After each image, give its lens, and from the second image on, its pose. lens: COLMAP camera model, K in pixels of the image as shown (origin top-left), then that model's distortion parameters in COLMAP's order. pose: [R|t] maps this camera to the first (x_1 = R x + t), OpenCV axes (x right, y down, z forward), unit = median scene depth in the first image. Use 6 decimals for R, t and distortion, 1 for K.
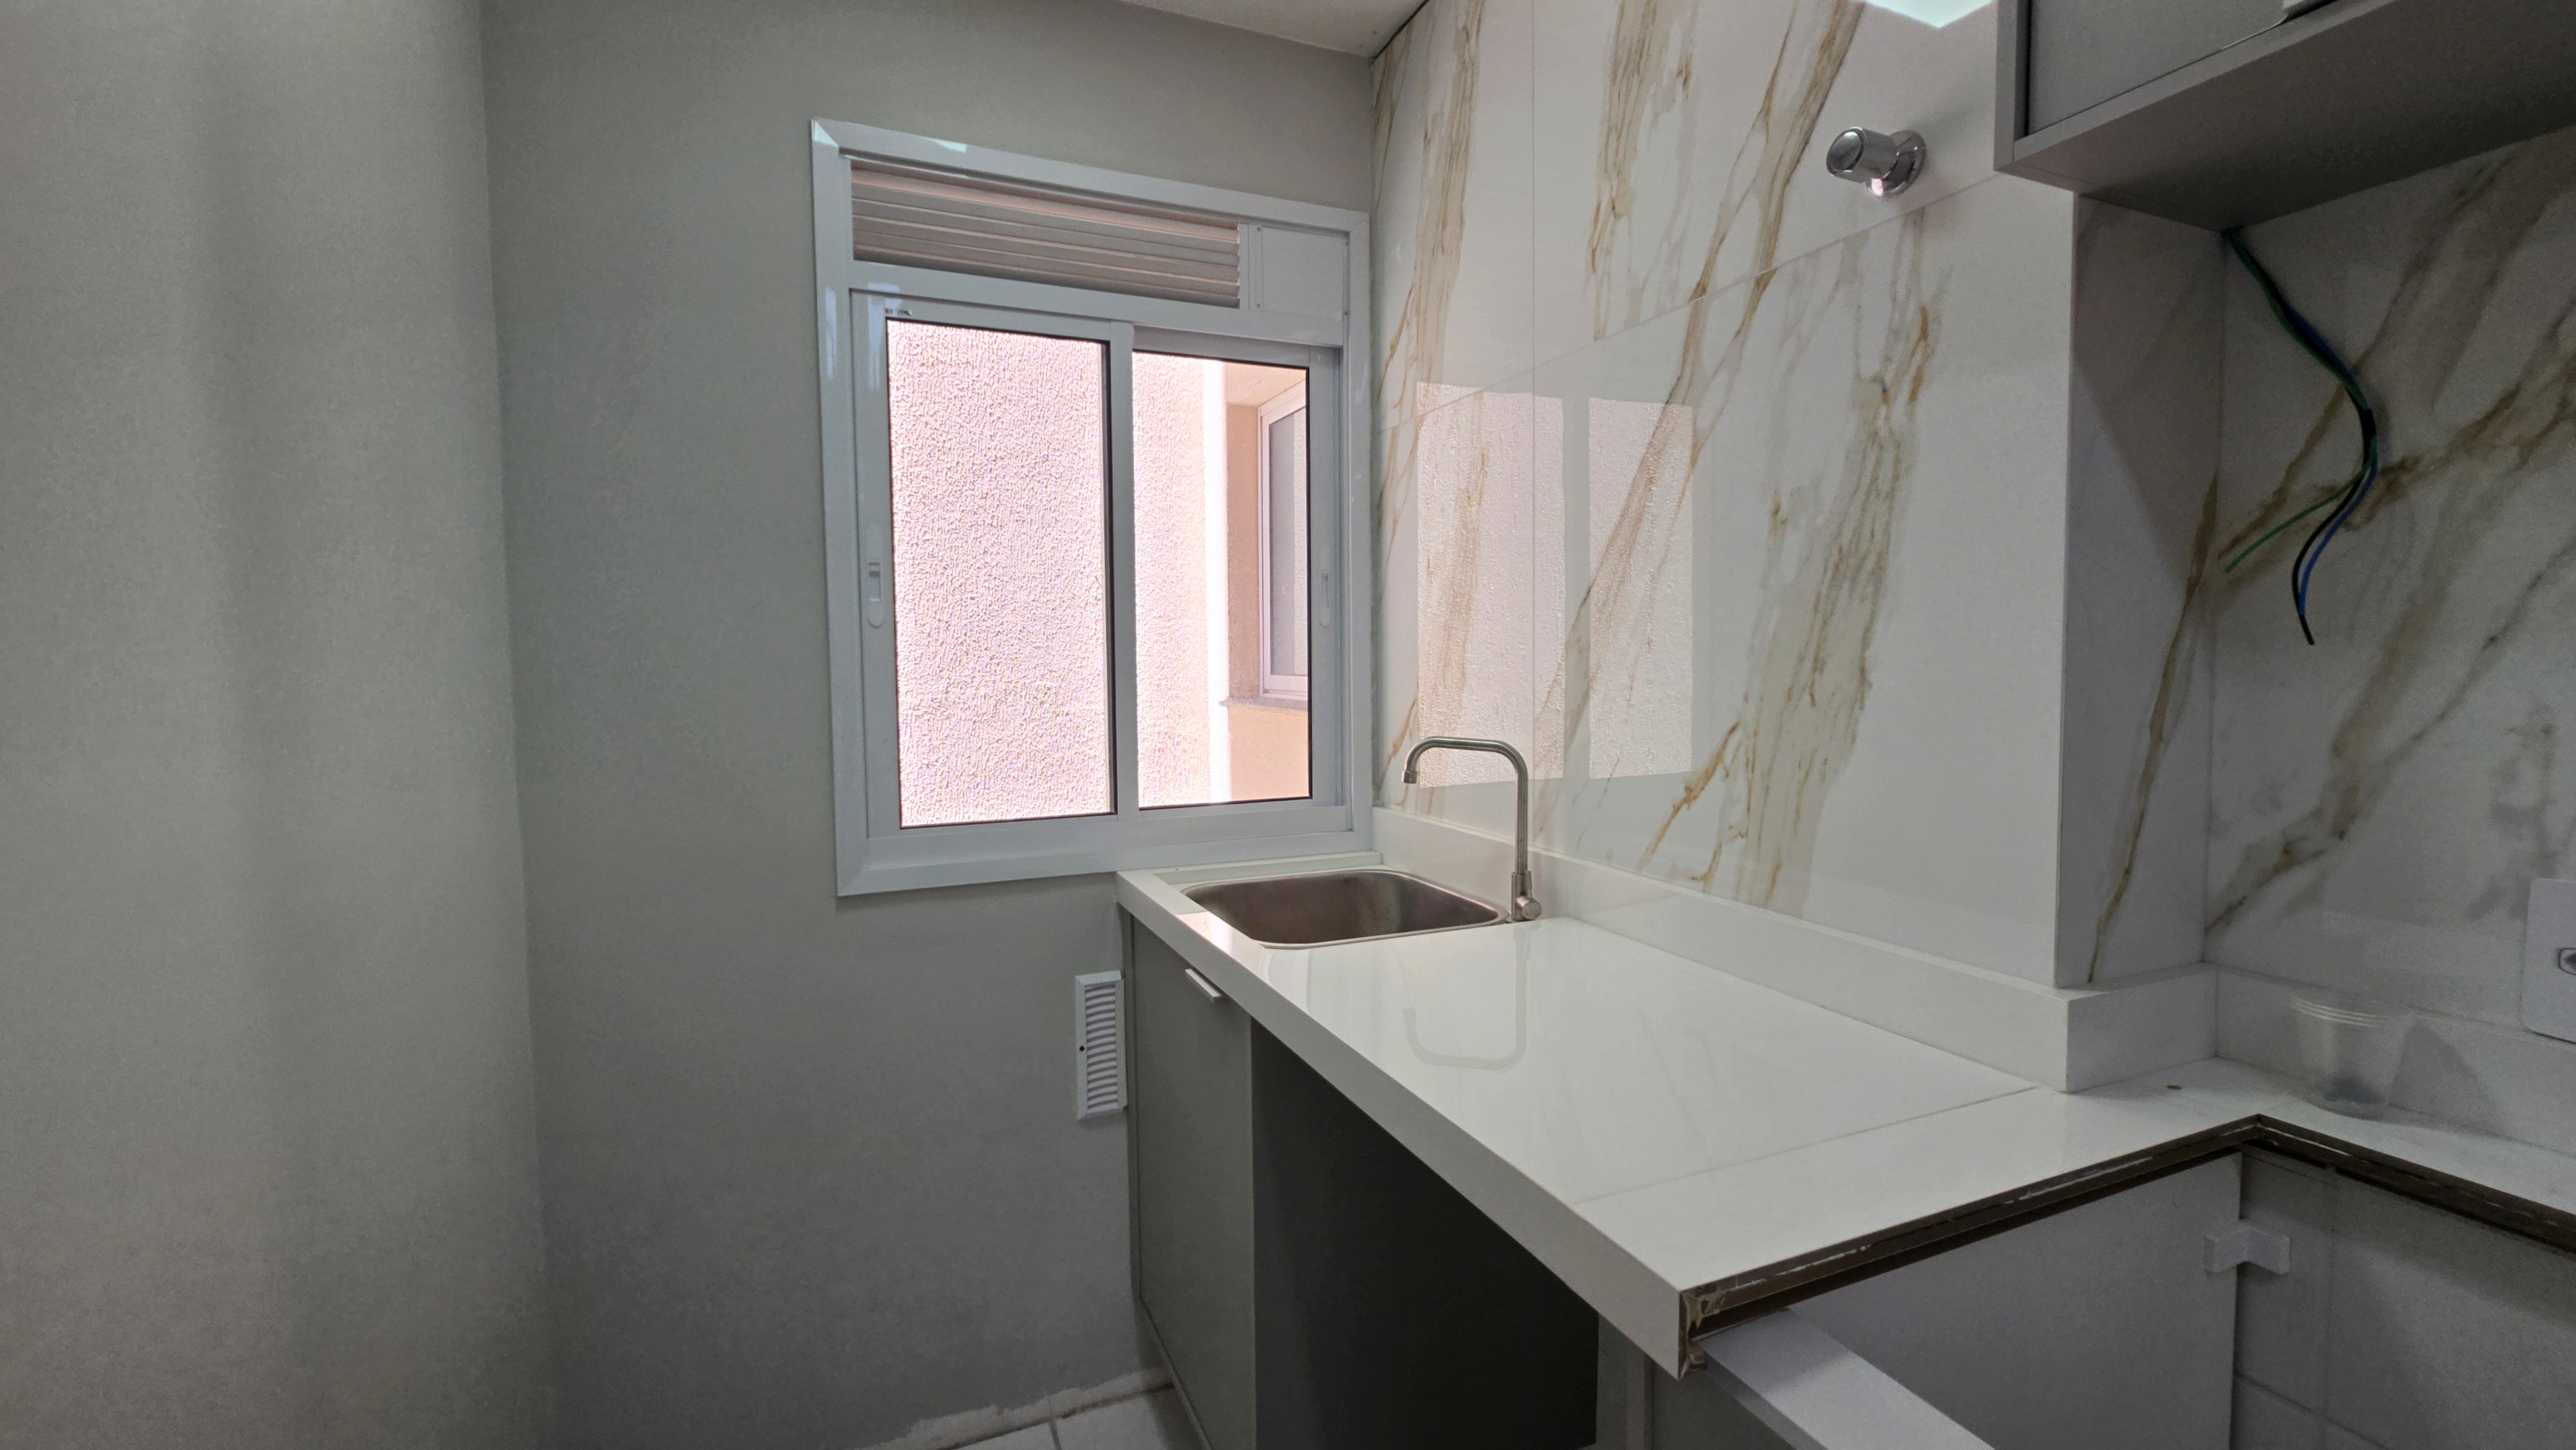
lens RADIAL K [[1057.3, 0, 1278.0], [0, 1057.3, 716.8], [0, 0, 1]] dist [-0.003432, 0.000155]
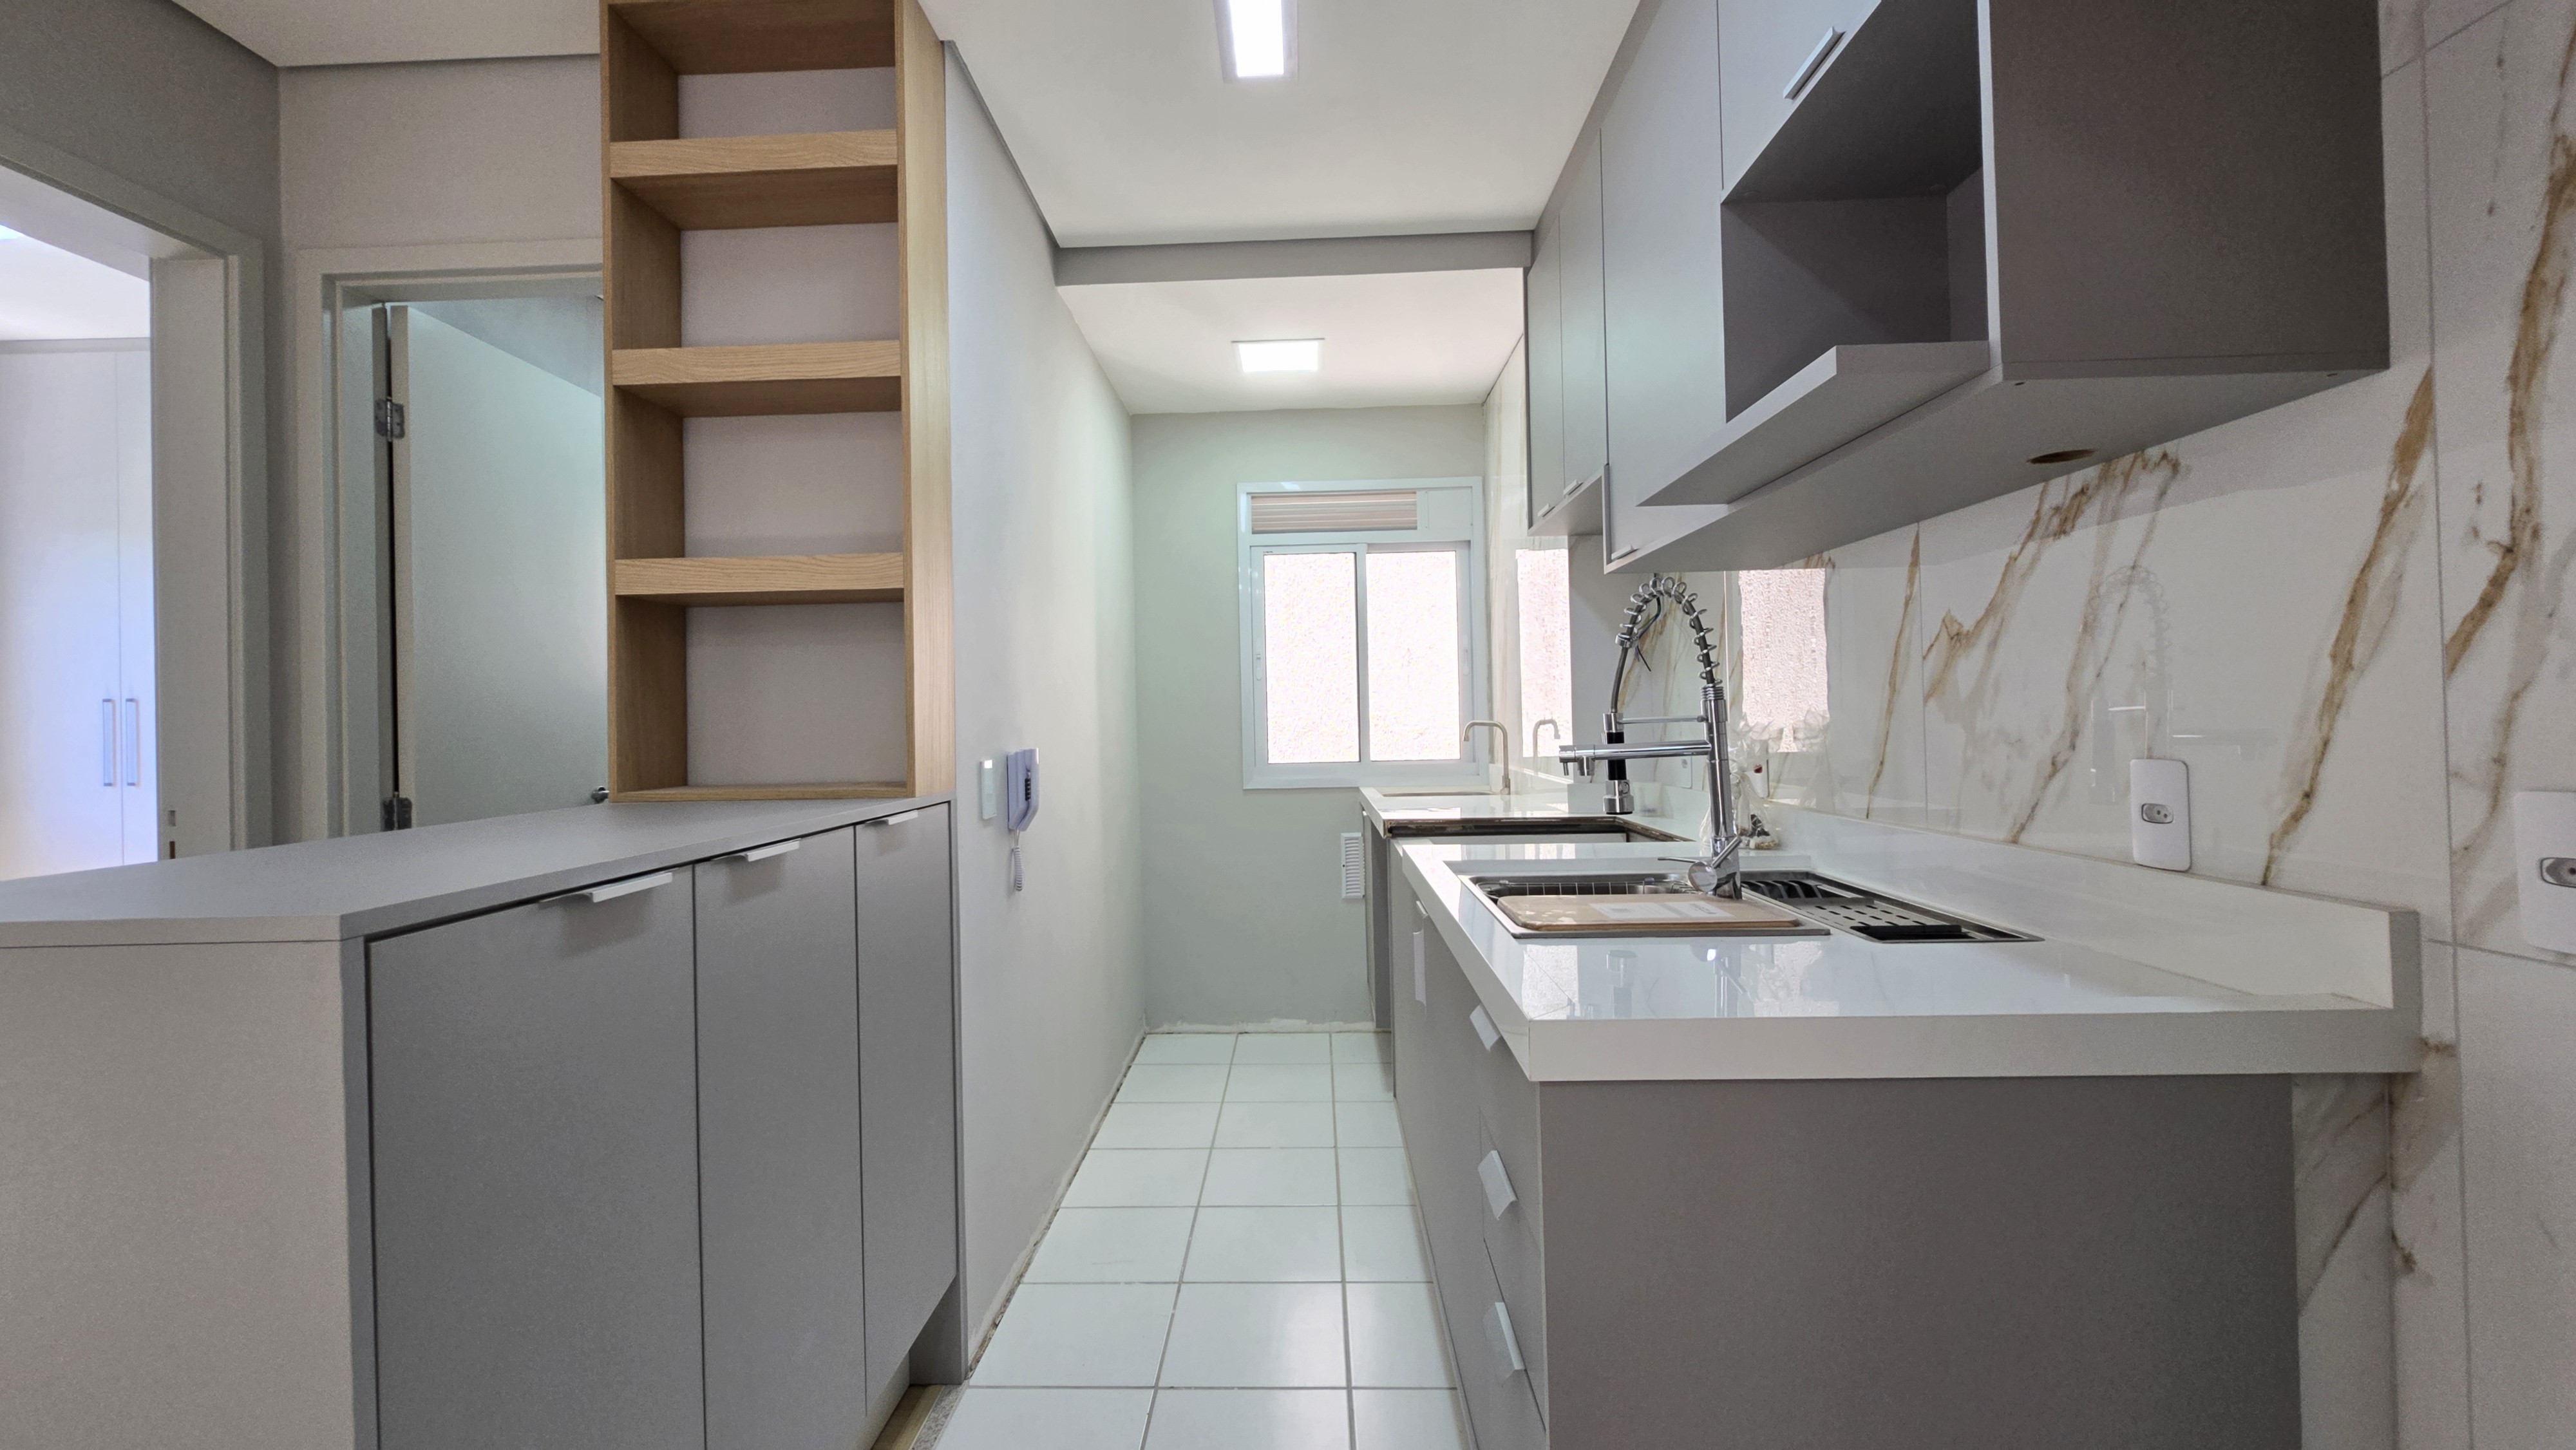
lens RADIAL K [[1057.3, 0, 1270.3], [0, 1057.3, 712.9], [0, 0, 1]] dist [-0.003432, 0.000155]
pose [[0.905690, -0.013675, -0.423719, 0.626247], [-0.010077, 0.998503, -0.053764, 0.113127], [0.423820, 0.052963, 0.904197, -1.105945]]
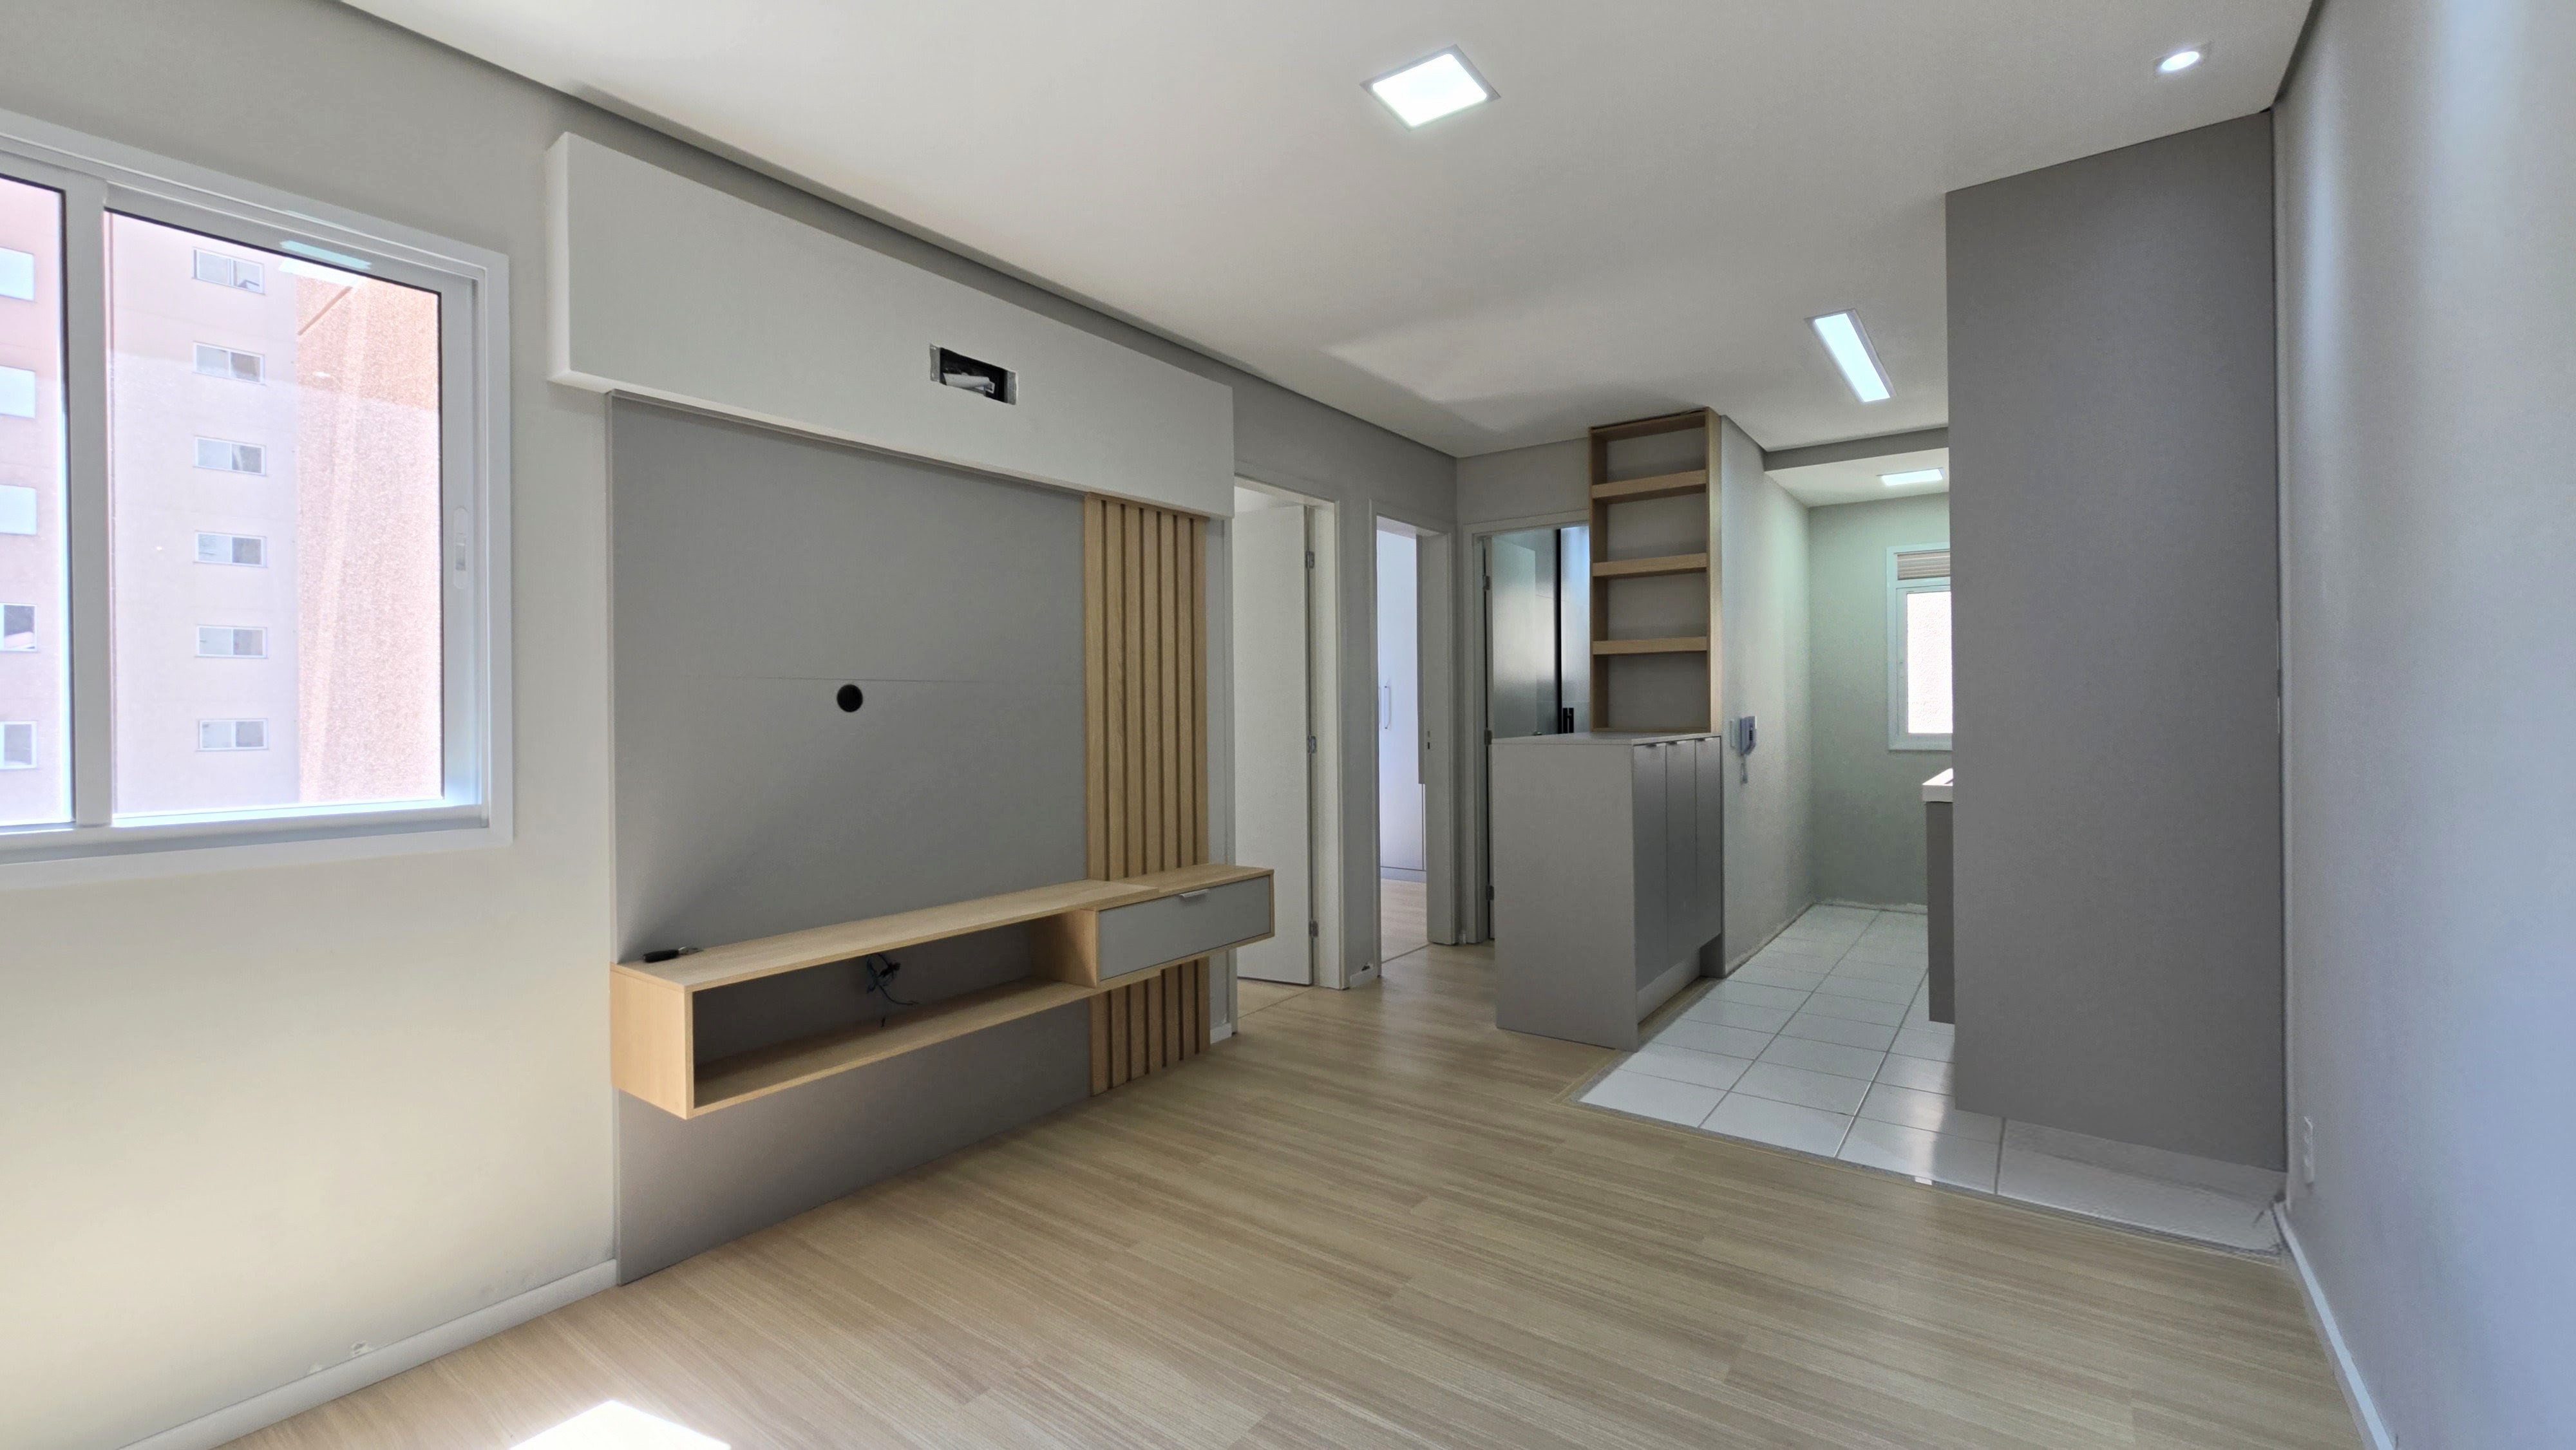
lens RADIAL K [[1057.3, 0, 1276.5], [0, 1057.3, 715.6], [0, 0, 1]] dist [-0.003432, 0.000155]
pose [[0.511197, 0.004110, -0.859454, 1.523200], [-0.043587, 0.998826, -0.021148, 0.199895], [0.858358, 0.048272, 0.510776, -2.500056]]
